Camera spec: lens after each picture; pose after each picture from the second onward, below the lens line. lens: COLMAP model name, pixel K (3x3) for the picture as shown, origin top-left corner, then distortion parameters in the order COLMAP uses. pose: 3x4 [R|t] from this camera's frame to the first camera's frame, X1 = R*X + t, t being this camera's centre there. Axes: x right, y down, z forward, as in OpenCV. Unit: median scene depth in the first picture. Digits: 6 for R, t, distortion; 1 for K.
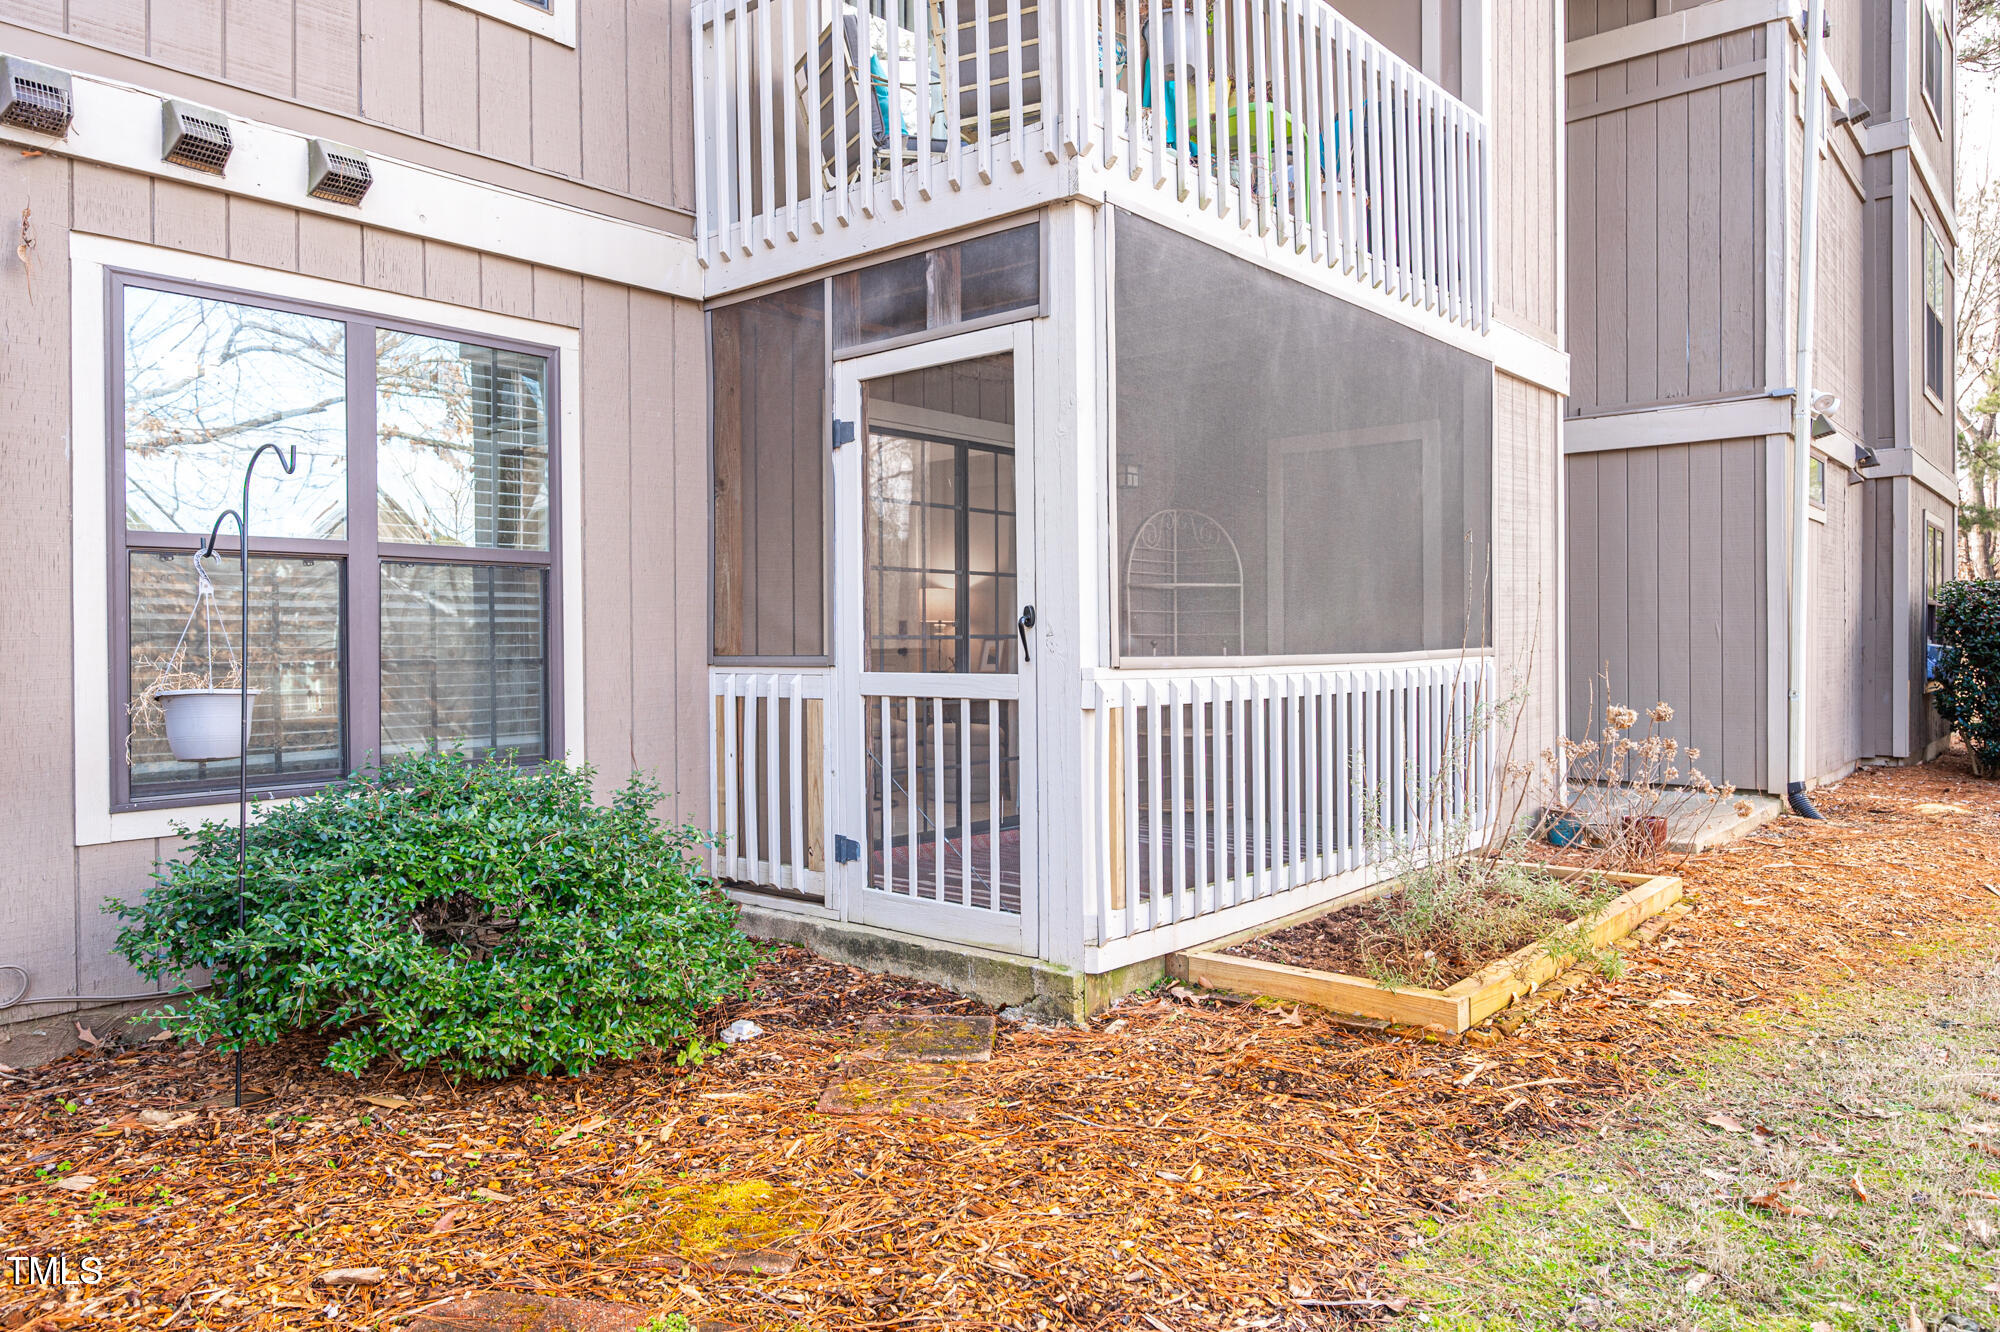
lens RADIAL K [[1315.0, 0, 1001.1], [0, 1315.0, 637.7], [0, 0, 1]] dist [-0.000894, 0.001672]
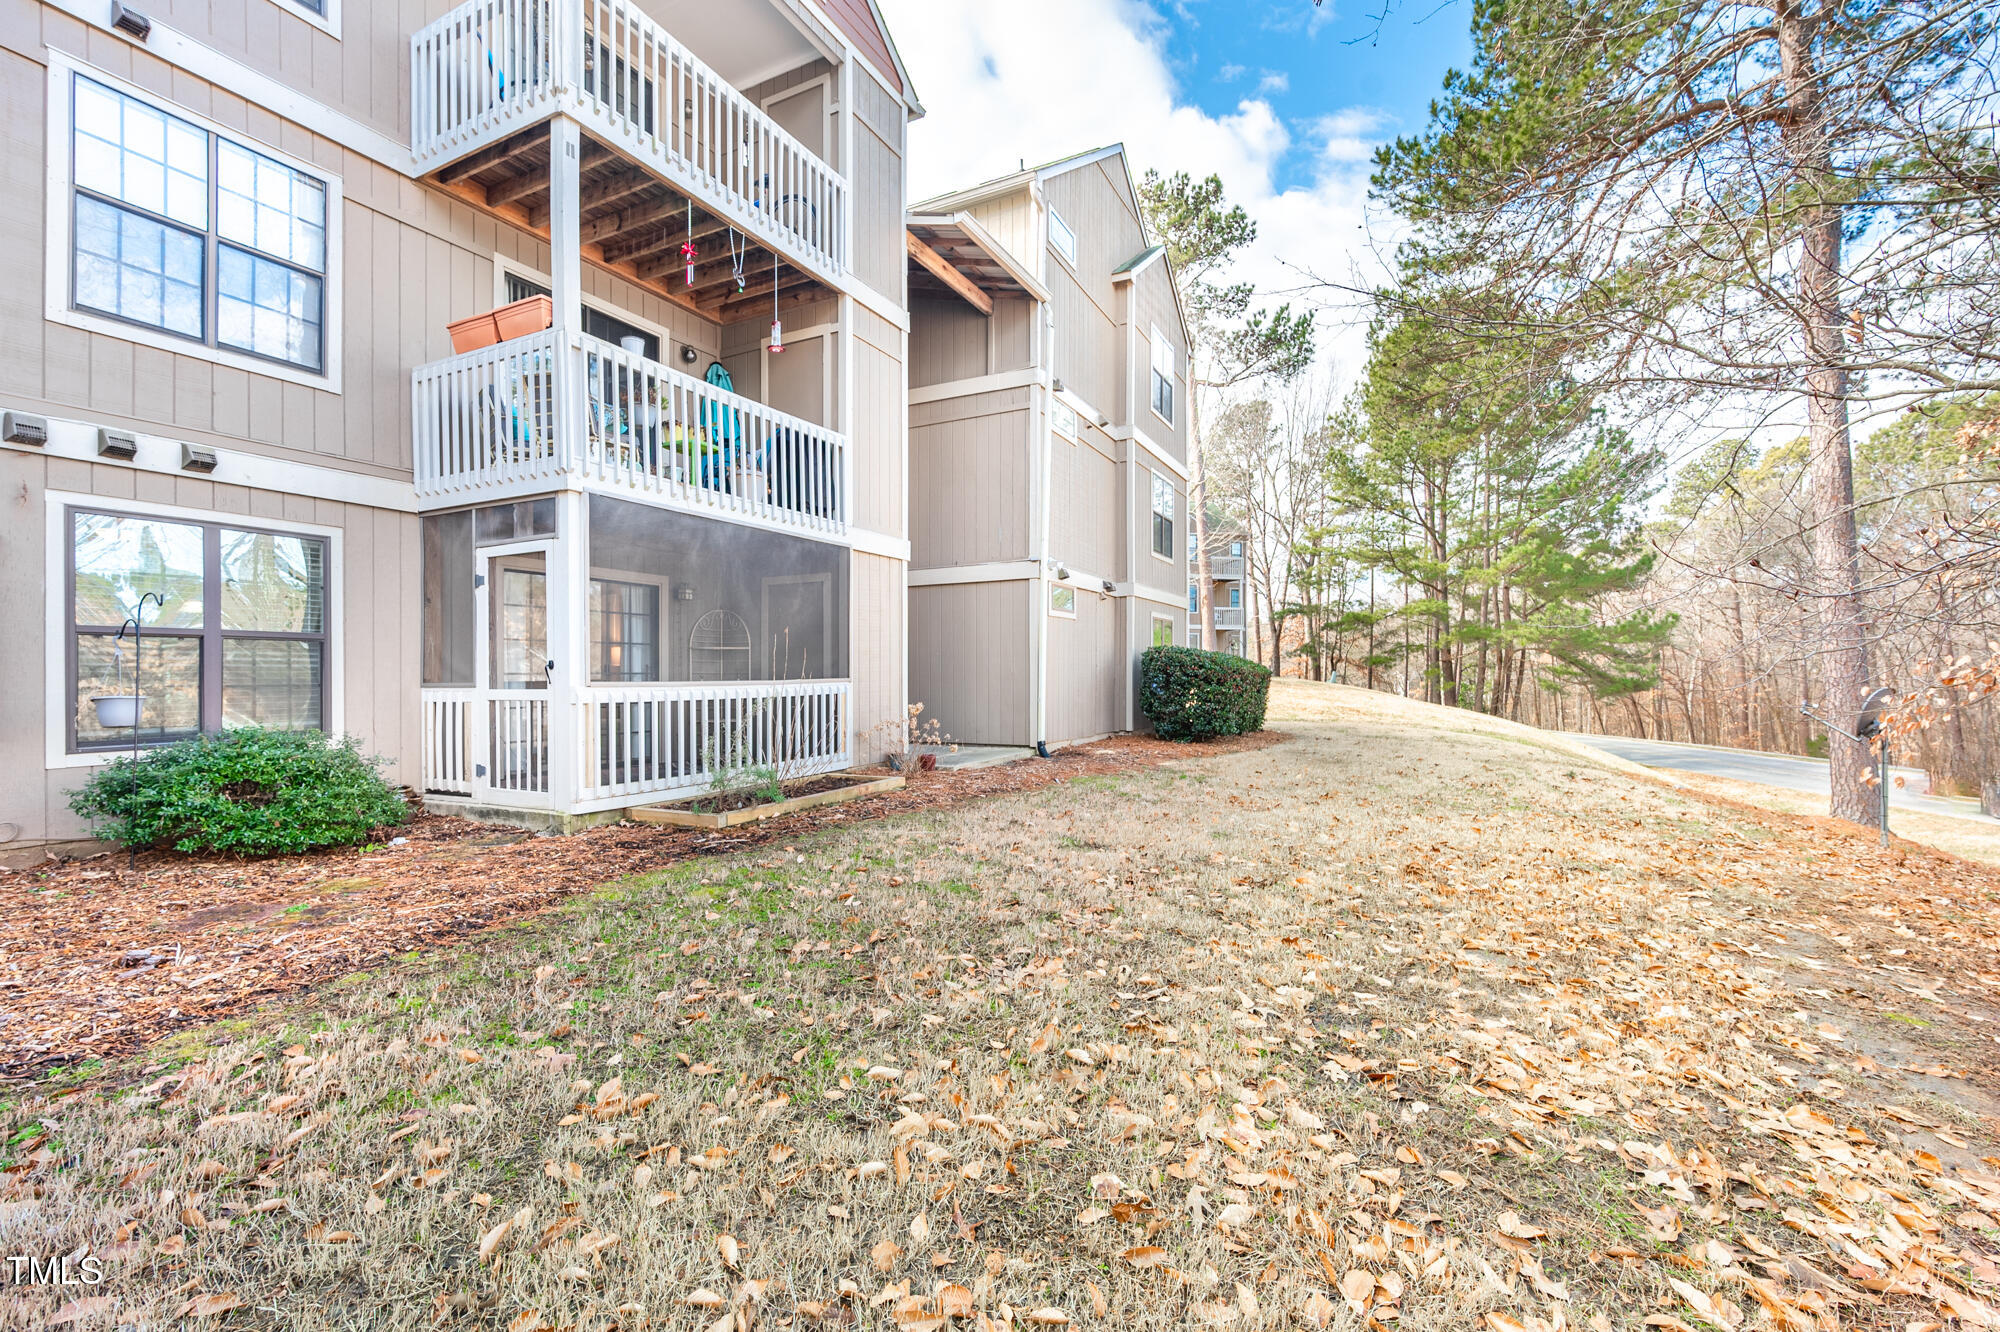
lens RADIAL K [[843.2, 0, 1000.0], [0, 843.2, 666.0], [0, 0, 1]] dist [0.000381, -0.000064]
pose [[0.969752, 0.000581, 0.244091, 0.413382], [0.001978, 0.999946, -0.010241, 0.003091], [-0.244084, 0.010414, 0.969698, -0.628875]]
